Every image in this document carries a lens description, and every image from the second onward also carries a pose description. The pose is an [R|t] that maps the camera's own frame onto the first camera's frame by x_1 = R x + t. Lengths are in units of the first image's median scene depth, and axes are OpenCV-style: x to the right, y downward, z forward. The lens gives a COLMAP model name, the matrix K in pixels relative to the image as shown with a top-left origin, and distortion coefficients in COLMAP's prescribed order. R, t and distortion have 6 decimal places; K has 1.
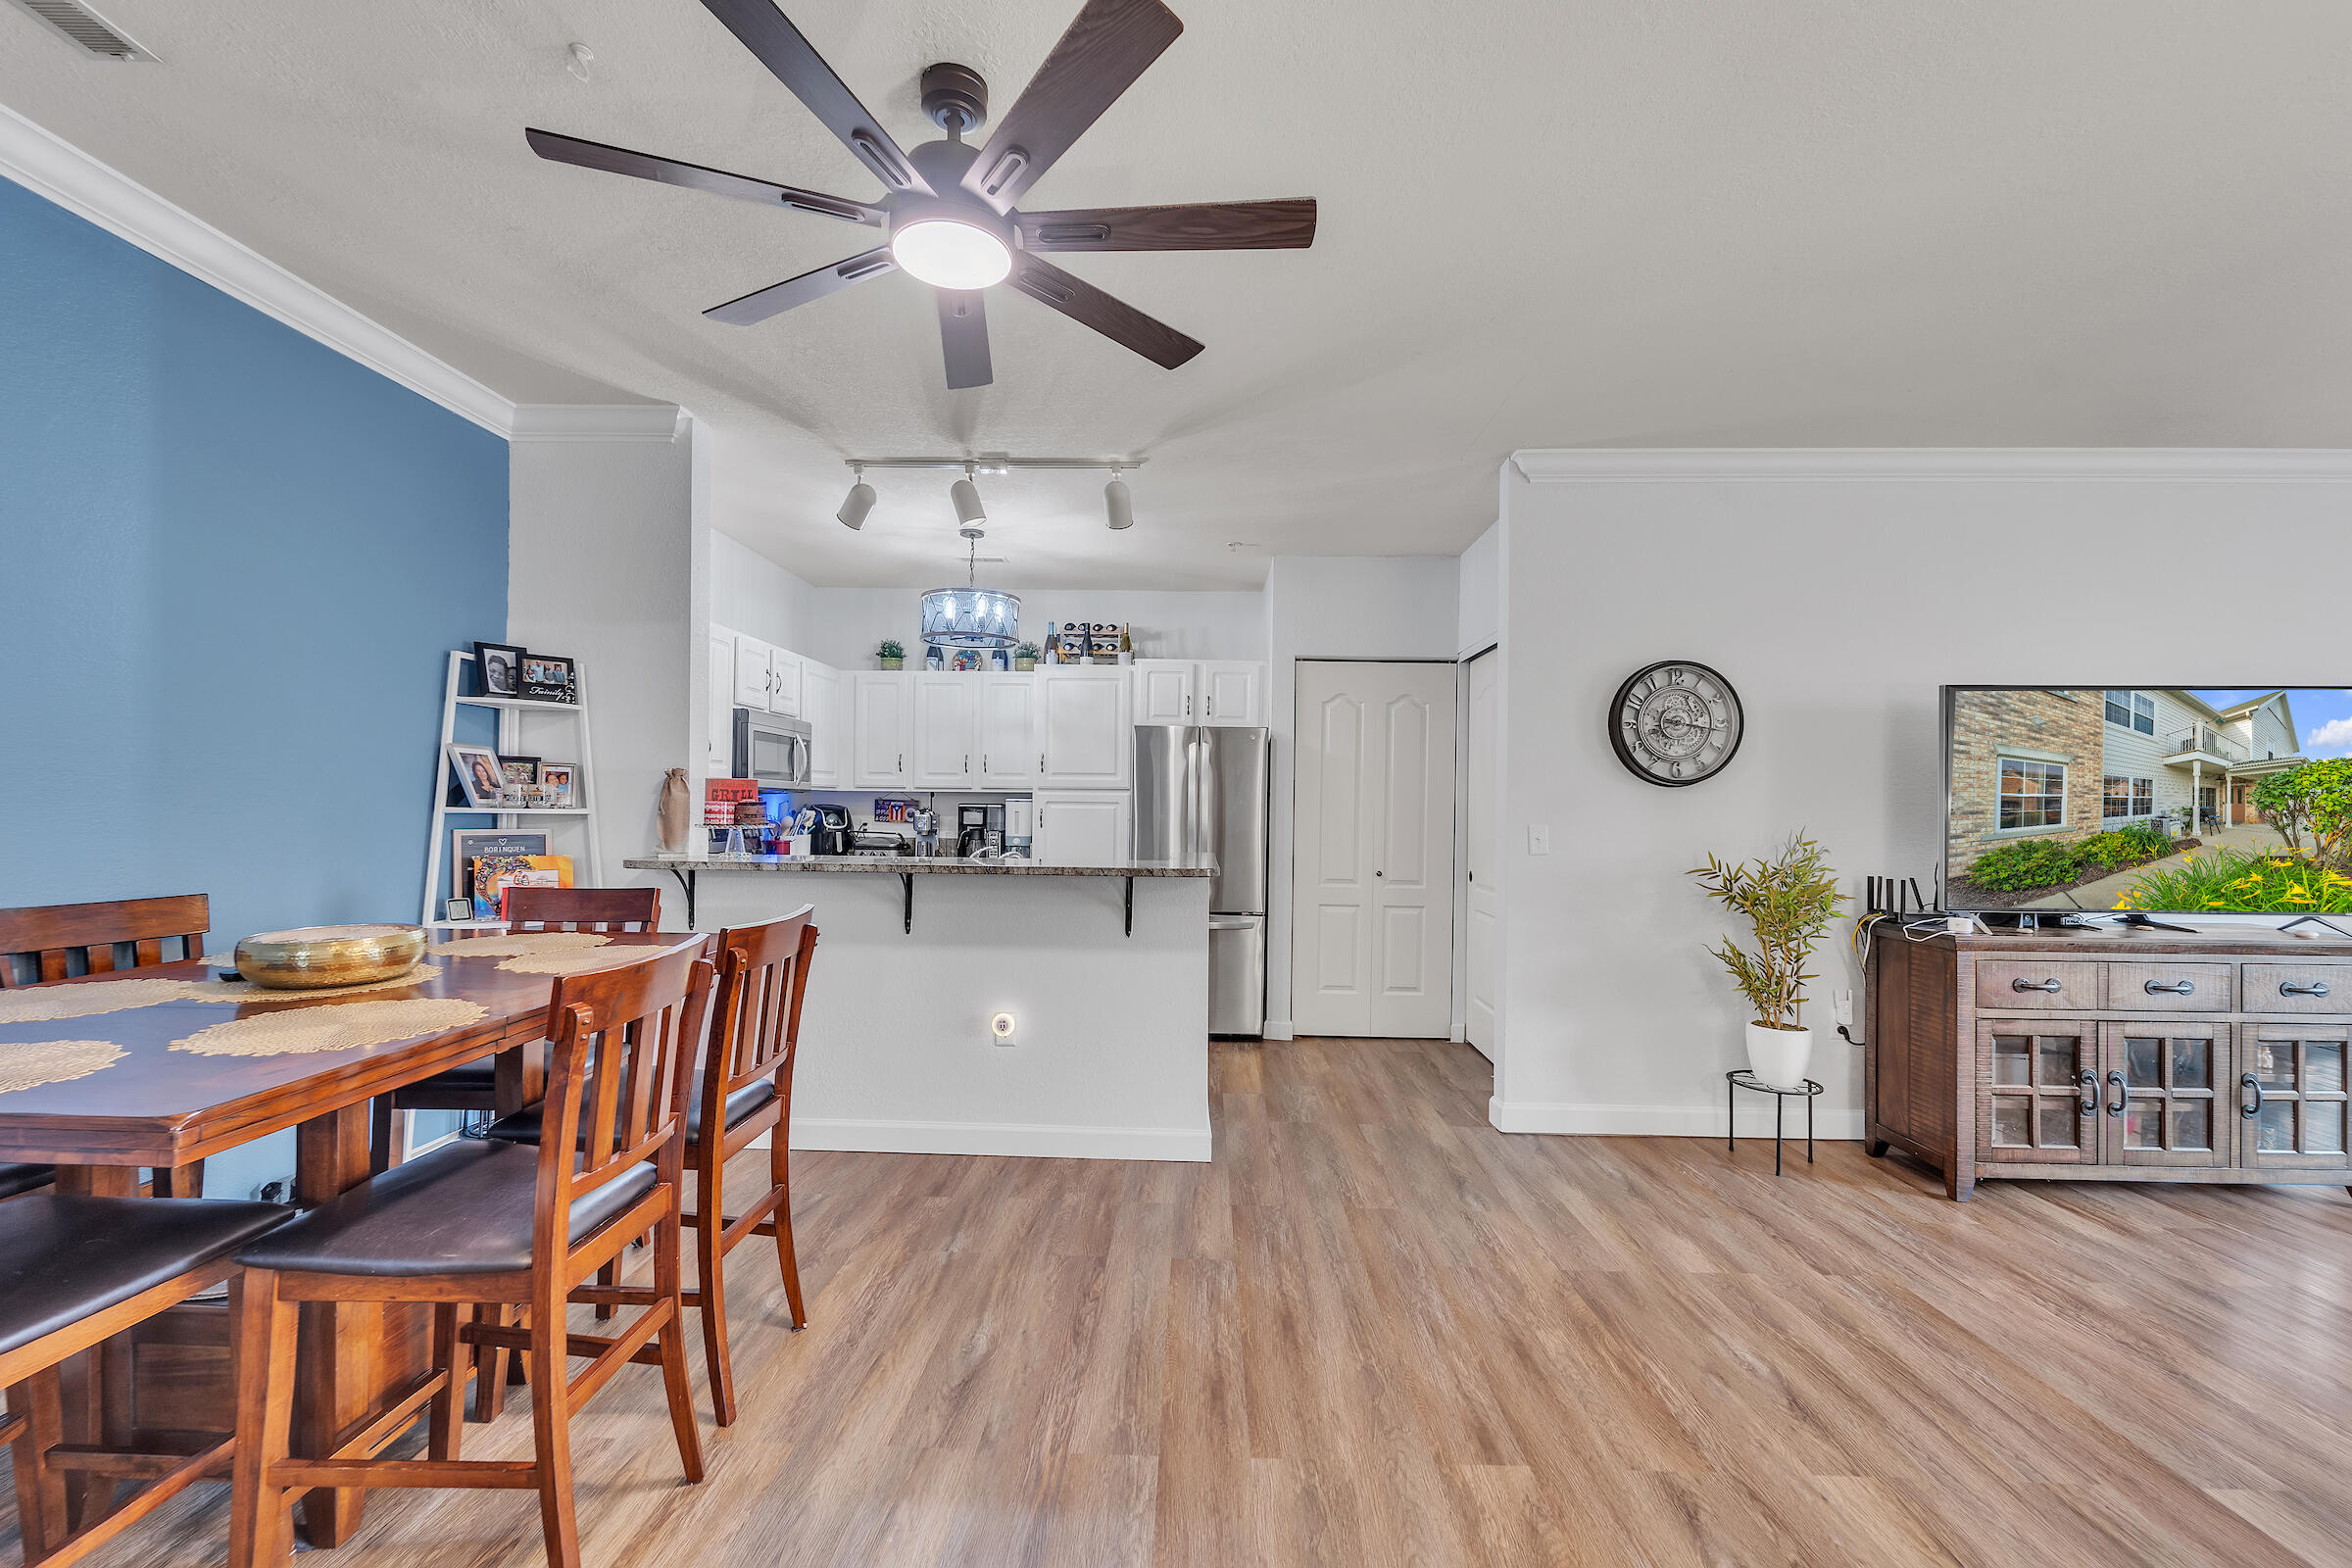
lens RADIAL K [[976.7, 0, 1177.2], [0, 976.7, 802.4], [0, 0, 1]] dist [-0.001552, -0.000110]
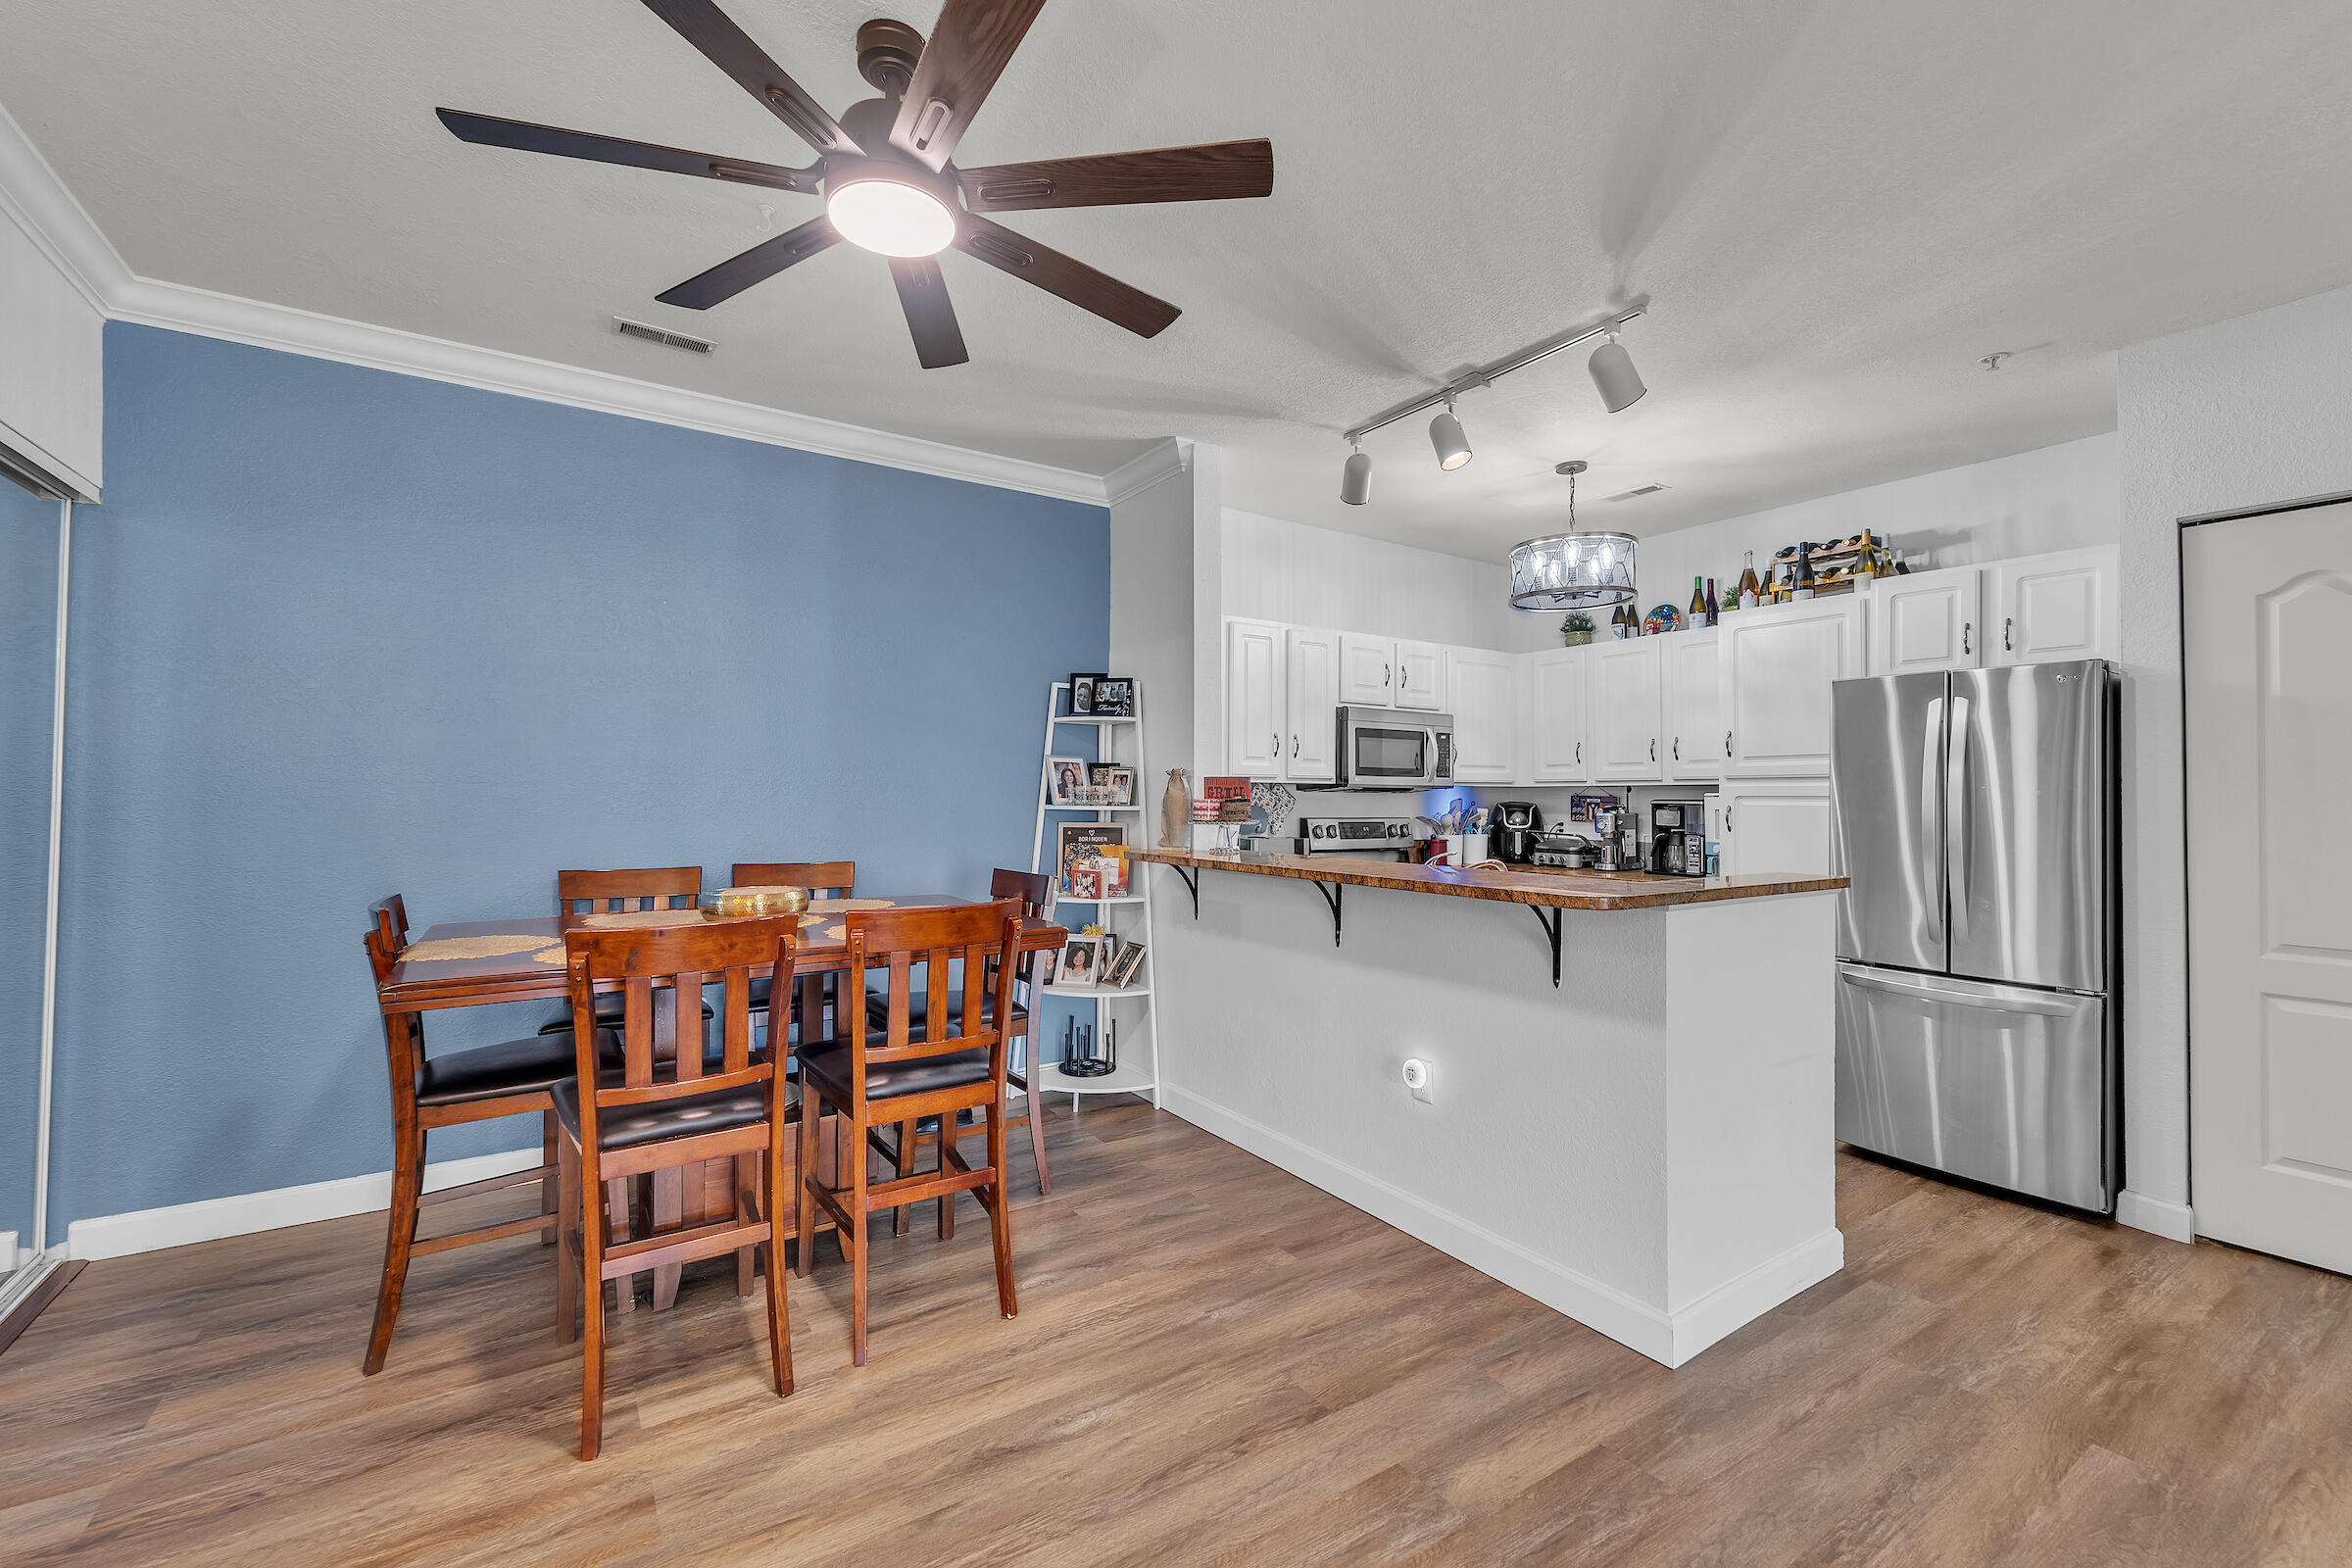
lens RADIAL K [[980.5, 0, 1176.5], [0, 980.5, 779.8], [0, 0, 1]] dist [-0.002413, -0.000342]
pose [[0.567272, -0.023444, -0.823196, 0.371463], [0.005224, 0.999677, -0.024870, 0.004697], [0.823514, 0.009808, 0.567212, 0.370510]]
